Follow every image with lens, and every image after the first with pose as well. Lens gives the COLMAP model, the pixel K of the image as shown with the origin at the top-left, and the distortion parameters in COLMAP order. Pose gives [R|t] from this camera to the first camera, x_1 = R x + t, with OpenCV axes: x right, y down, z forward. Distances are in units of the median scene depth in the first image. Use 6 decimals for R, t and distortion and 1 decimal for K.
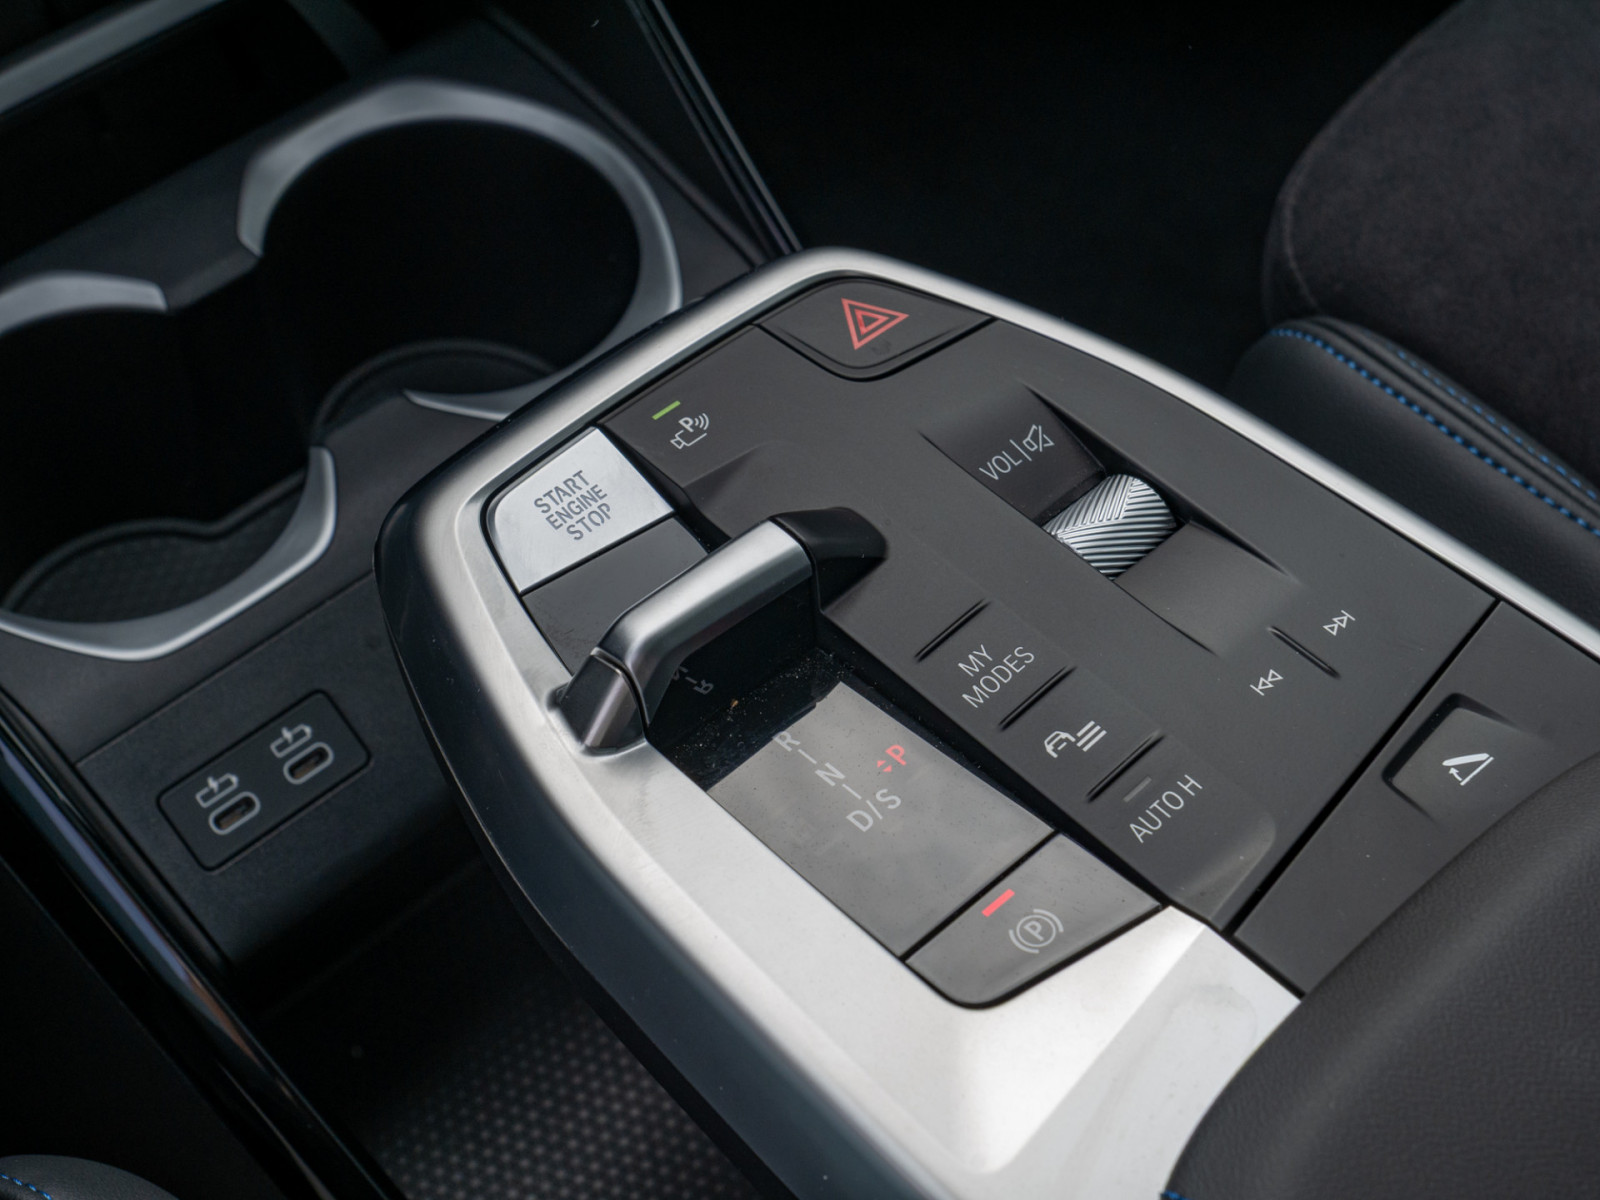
lens RADIAL K [[2581.3, 0, 801.0], [0, 2581.3, 600.5], [0, 0, 1]] dist [0.007644, 0.000000]
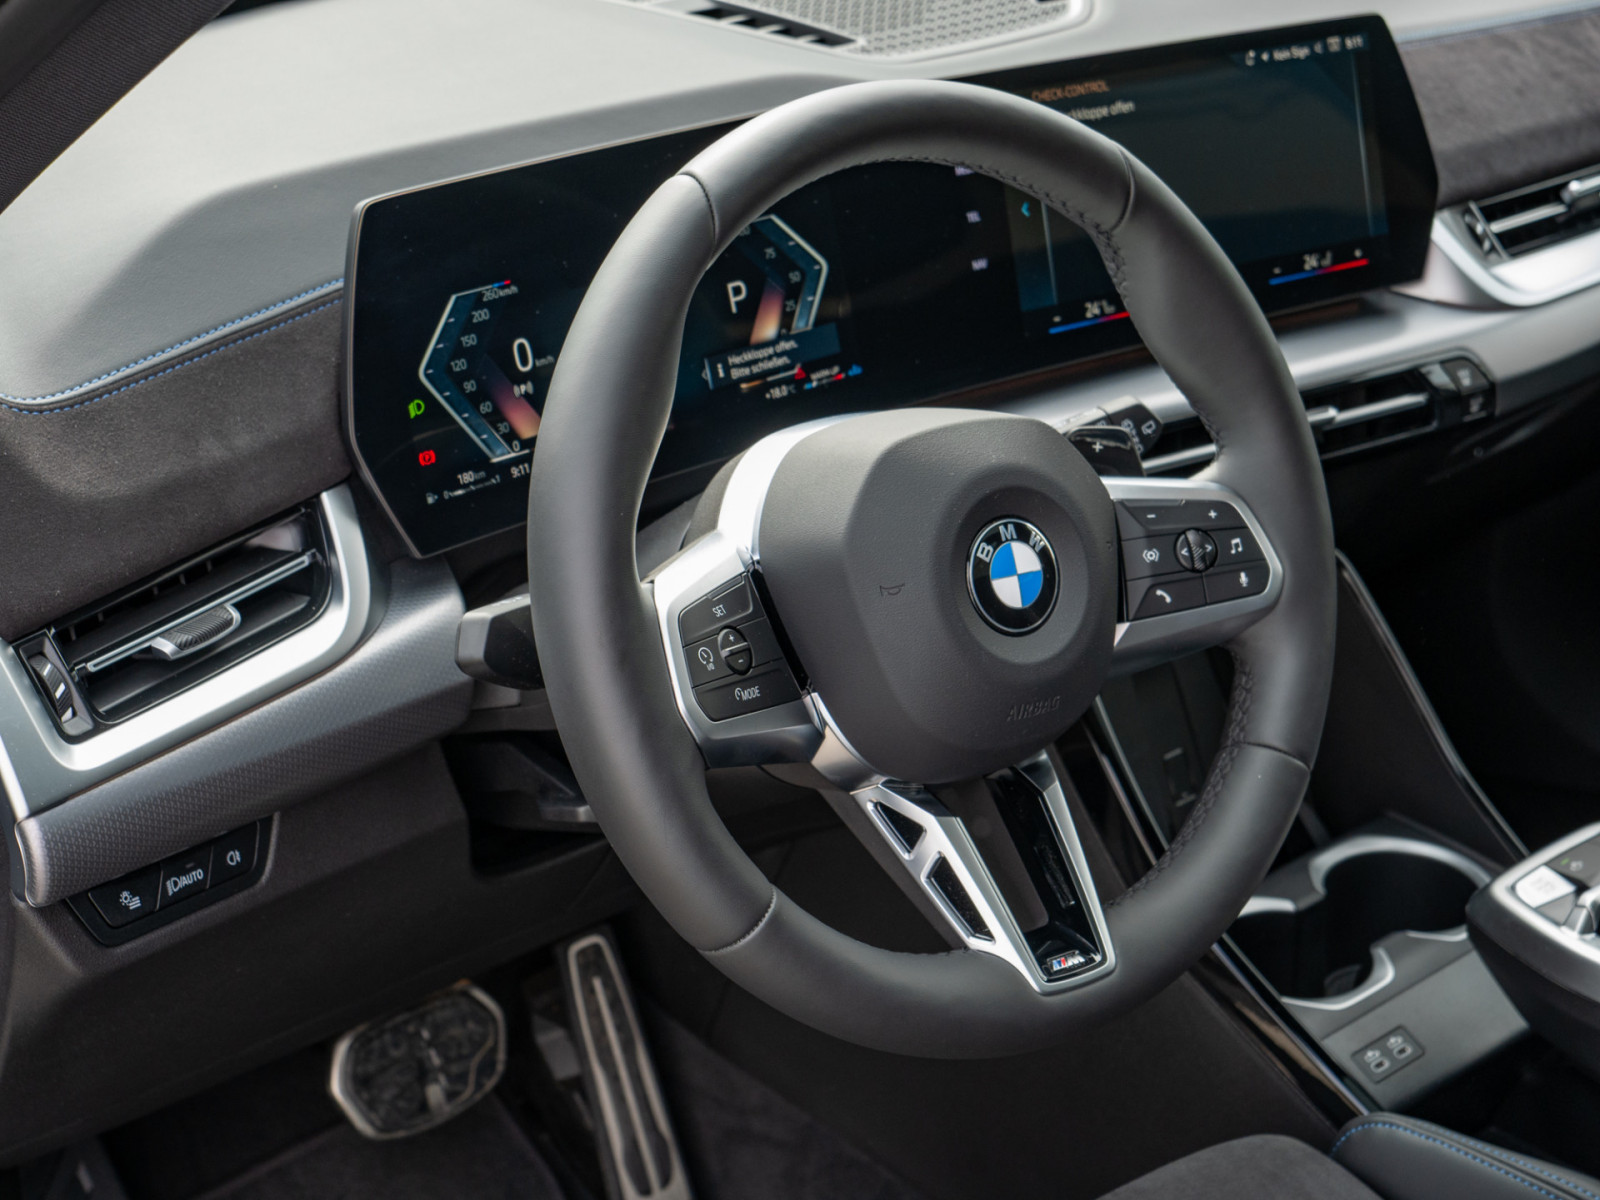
lens RADIAL K [[2581.3, 0, 802.7], [0, 2581.3, 629.8], [0, 0, 1]] dist [0.007644, 0.000000]
pose [[0.995703, -0.050906, -0.077355, -0.551858], [0.008061, 0.879822, -0.475235, 0.881470], [0.092251, 0.472569, 0.876452, -1.421078]]
